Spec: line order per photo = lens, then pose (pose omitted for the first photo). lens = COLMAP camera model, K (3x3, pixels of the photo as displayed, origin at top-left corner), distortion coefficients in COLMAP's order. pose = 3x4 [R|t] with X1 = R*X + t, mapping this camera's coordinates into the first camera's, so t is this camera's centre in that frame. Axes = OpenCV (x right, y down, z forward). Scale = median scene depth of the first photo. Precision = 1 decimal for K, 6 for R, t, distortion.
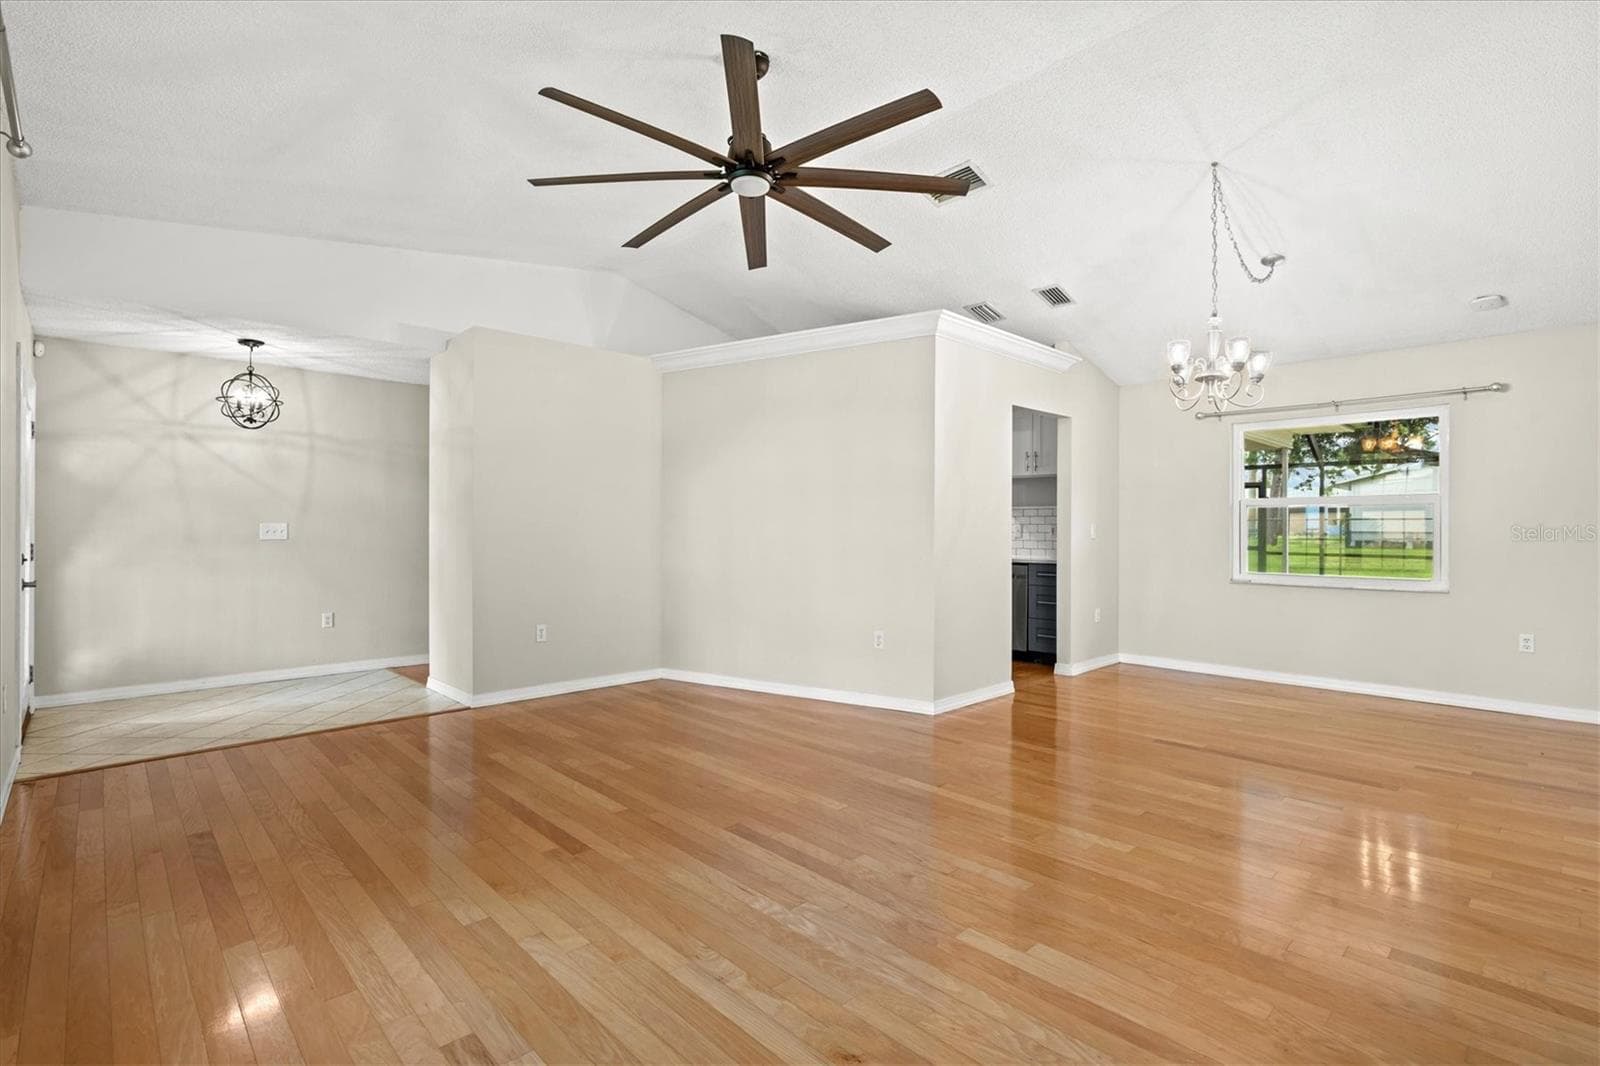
lens RADIAL K [[745.1, 0, 794.4], [0, 745.1, 535.4], [0, 0, 1]] dist [-0.010250, -0.000312]
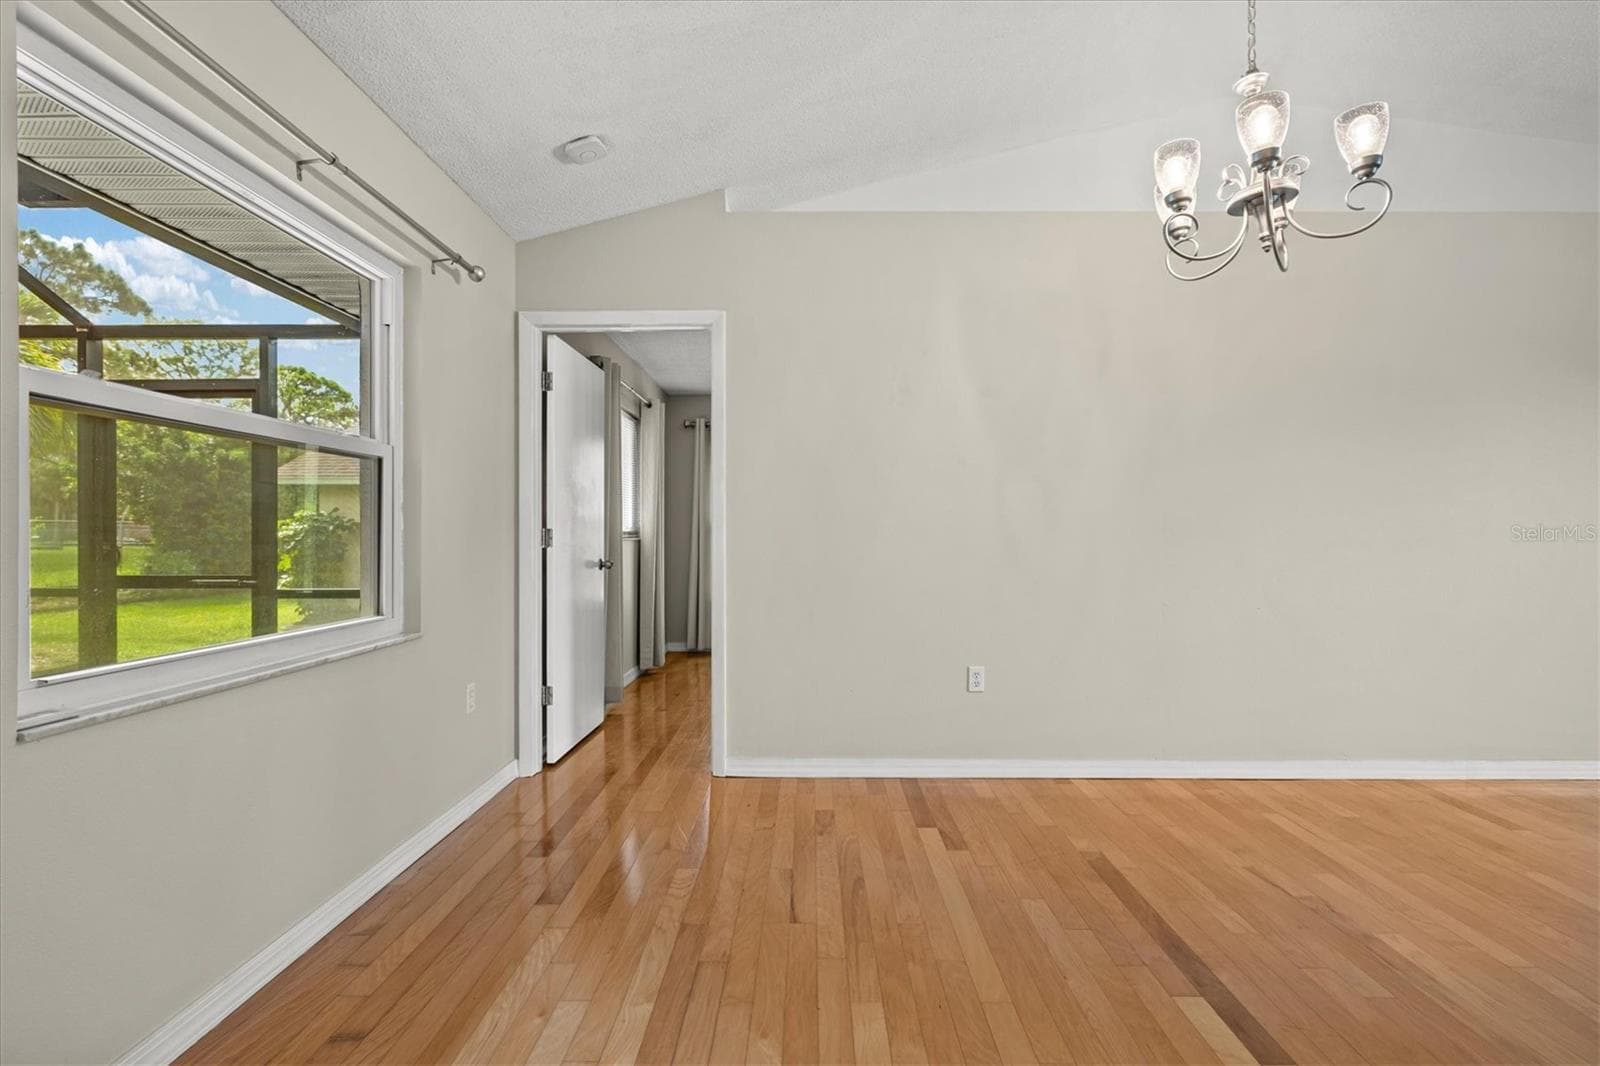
lens RADIAL K [[755.8, 0, 801.1], [0, 755.8, 526.4], [0, 0, 1]] dist [-0.011399, 0.000181]
pose [[-0.719801, 0.003097, 0.694174, 0.316701], [0.001850, 0.999995, -0.002544, 0.003783], [-0.694179, -0.000547, -0.719803, 1.148222]]
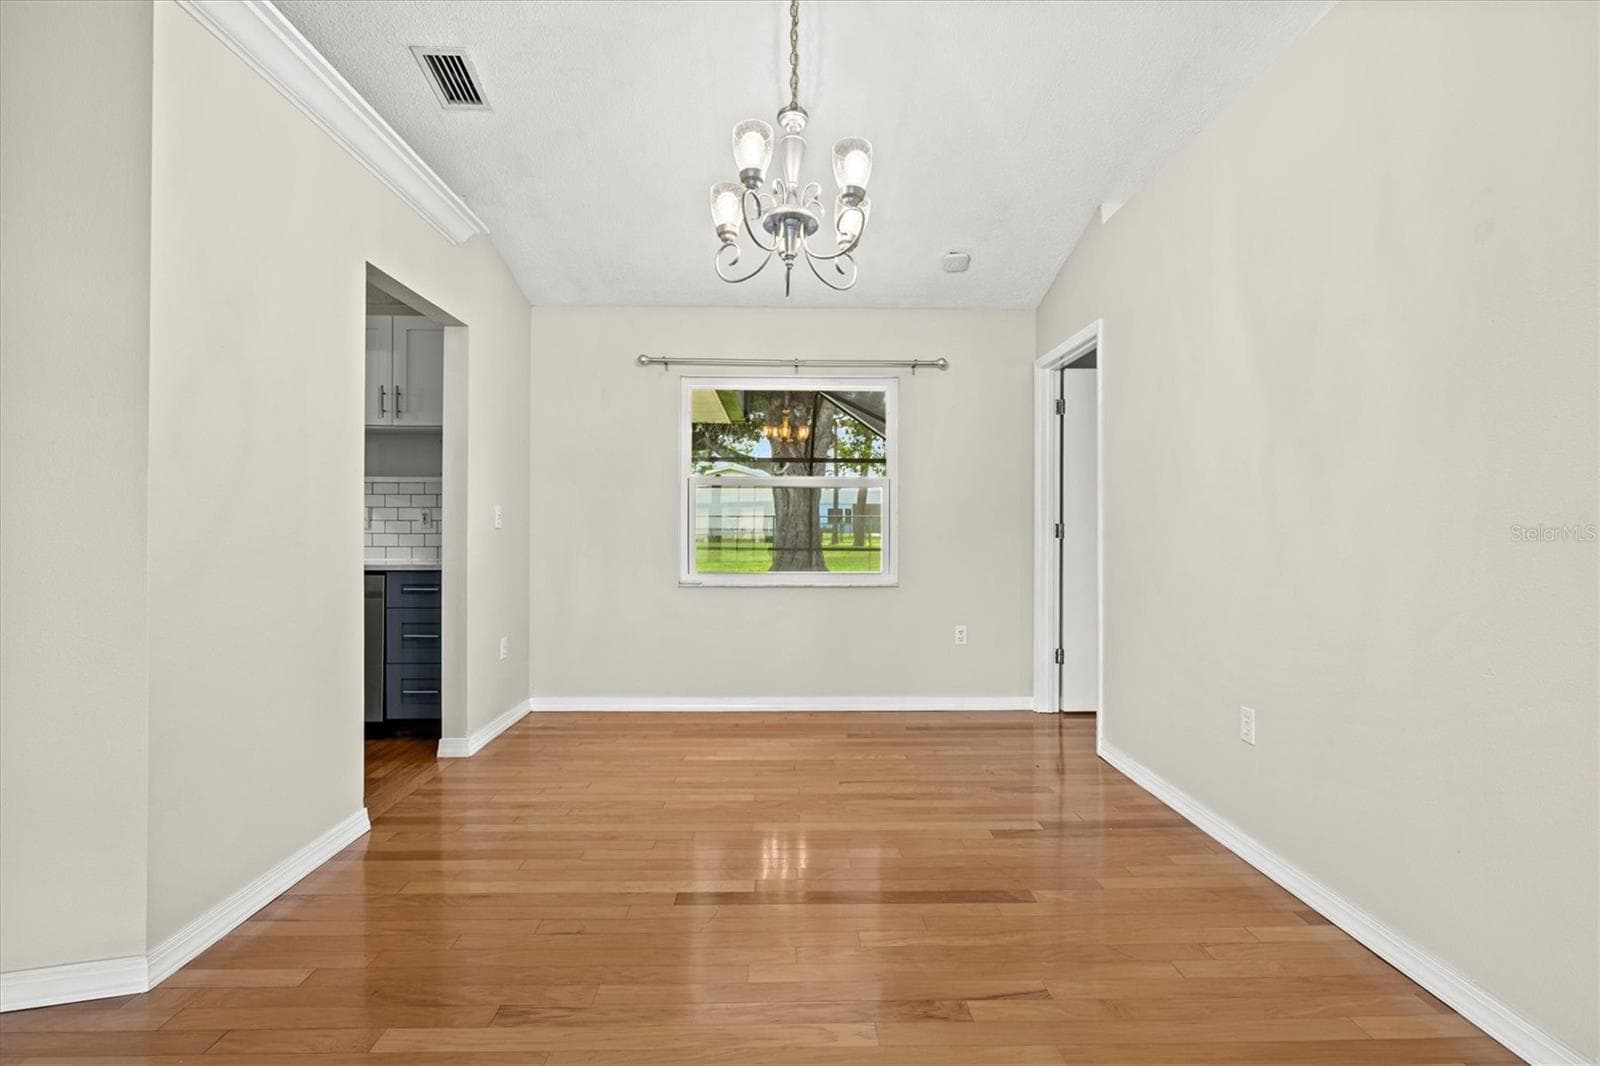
lens RADIAL K [[755.8, 0, 801.1], [0, 755.8, 526.4], [0, 0, 1]] dist [-0.011399, 0.000181]
pose [[0.668762, 0.002767, 0.743471, 0.114780], [0.005010, 0.999954, -0.008228, 0.010936], [-0.743460, 0.009228, 0.668717, 0.452941]]
